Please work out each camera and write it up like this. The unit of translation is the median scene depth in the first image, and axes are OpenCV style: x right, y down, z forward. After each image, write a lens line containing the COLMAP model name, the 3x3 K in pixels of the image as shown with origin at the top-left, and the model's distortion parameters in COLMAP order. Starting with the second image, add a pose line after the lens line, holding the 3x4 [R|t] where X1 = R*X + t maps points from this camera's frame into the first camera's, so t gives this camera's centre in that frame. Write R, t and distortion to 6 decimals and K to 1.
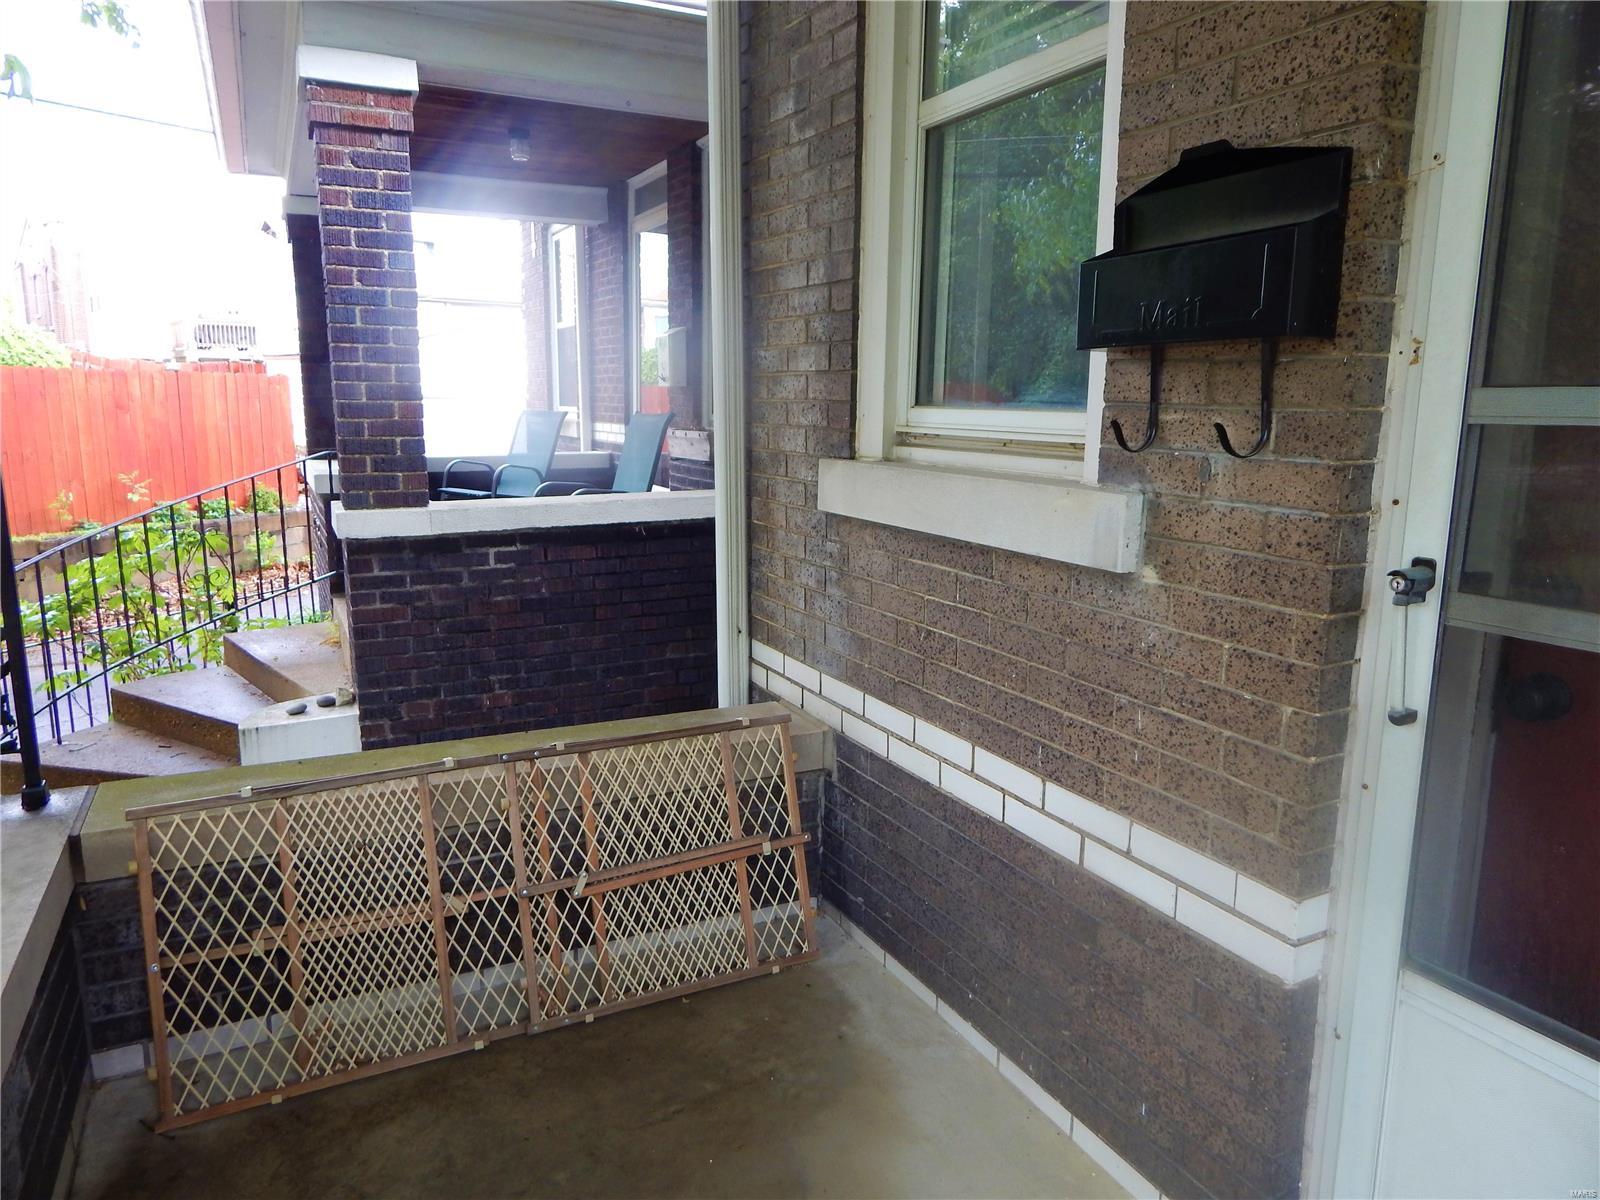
lens RADIAL K [[1054.6, 0, 802.1], [0, 1054.6, 596.5], [0, 0, 1]] dist [0.005218, -0.007665]
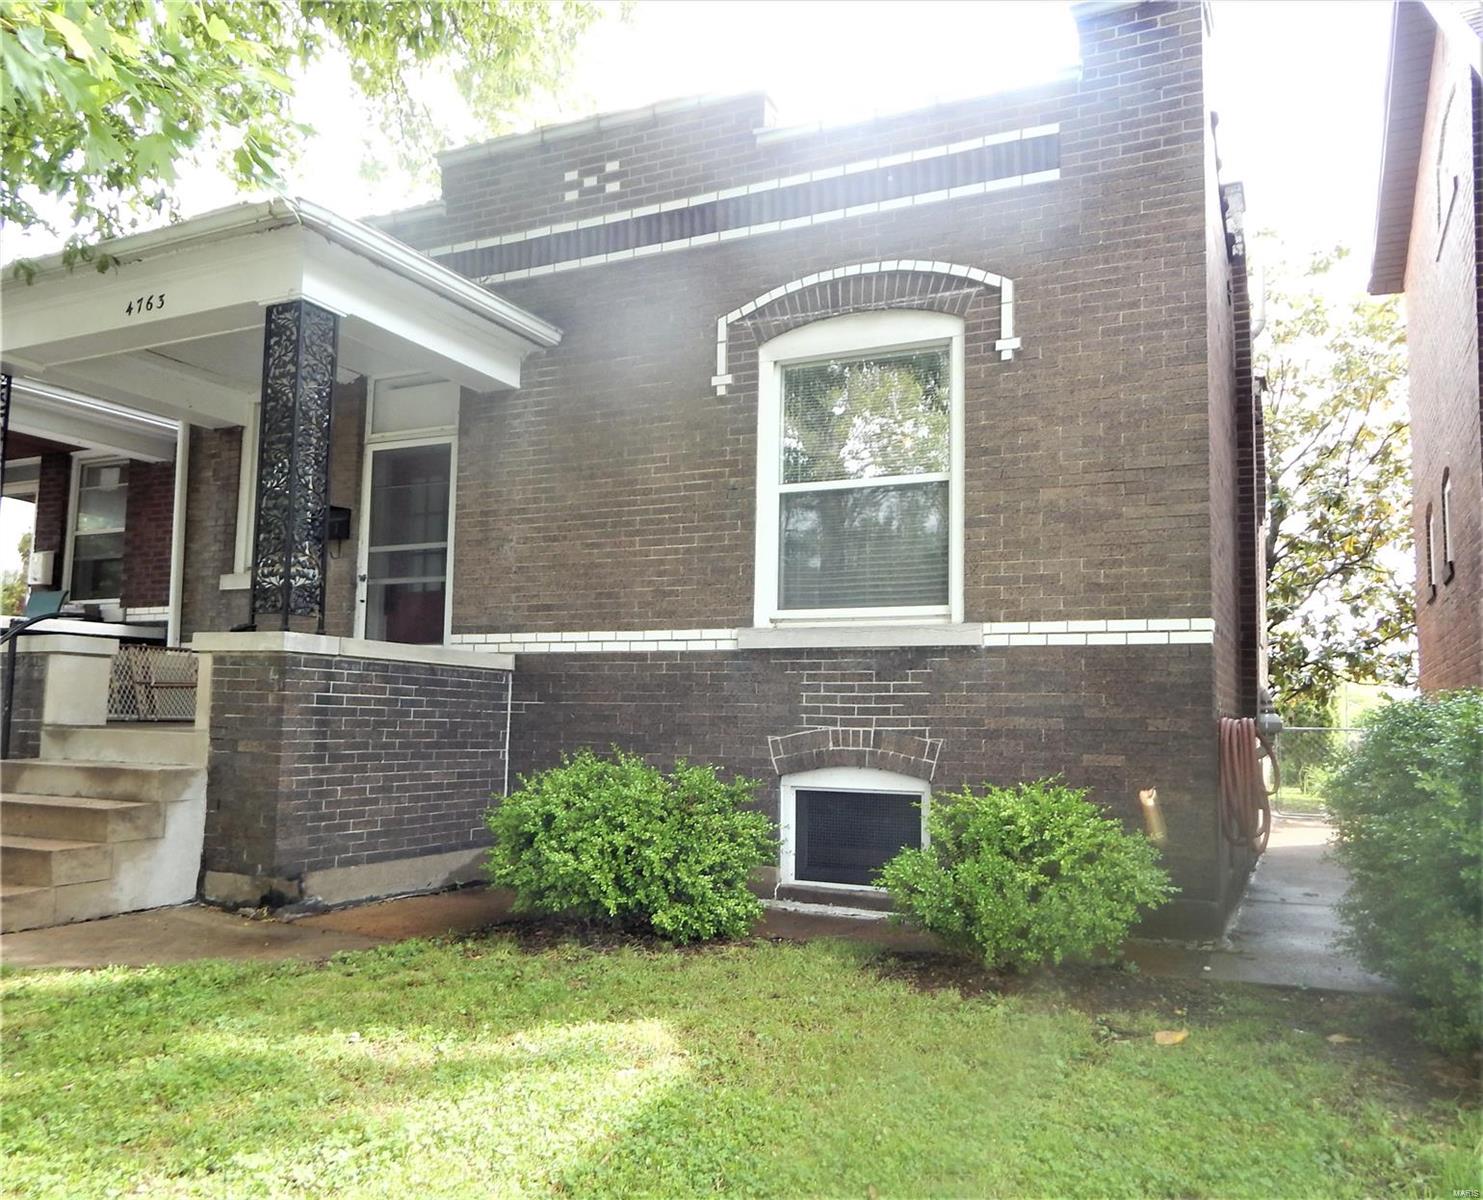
lens RADIAL K [[1181.3, 0, 741.1], [0, 1181.3, 600.2], [0, 0, 1]] dist [-0.001352, -0.000801]
pose [[0.795983, 0.064920, 0.601828, -1.641607], [0.102693, 0.965337, -0.239956, 1.822676], [-0.596545, 0.252804, 0.761725, -5.051121]]
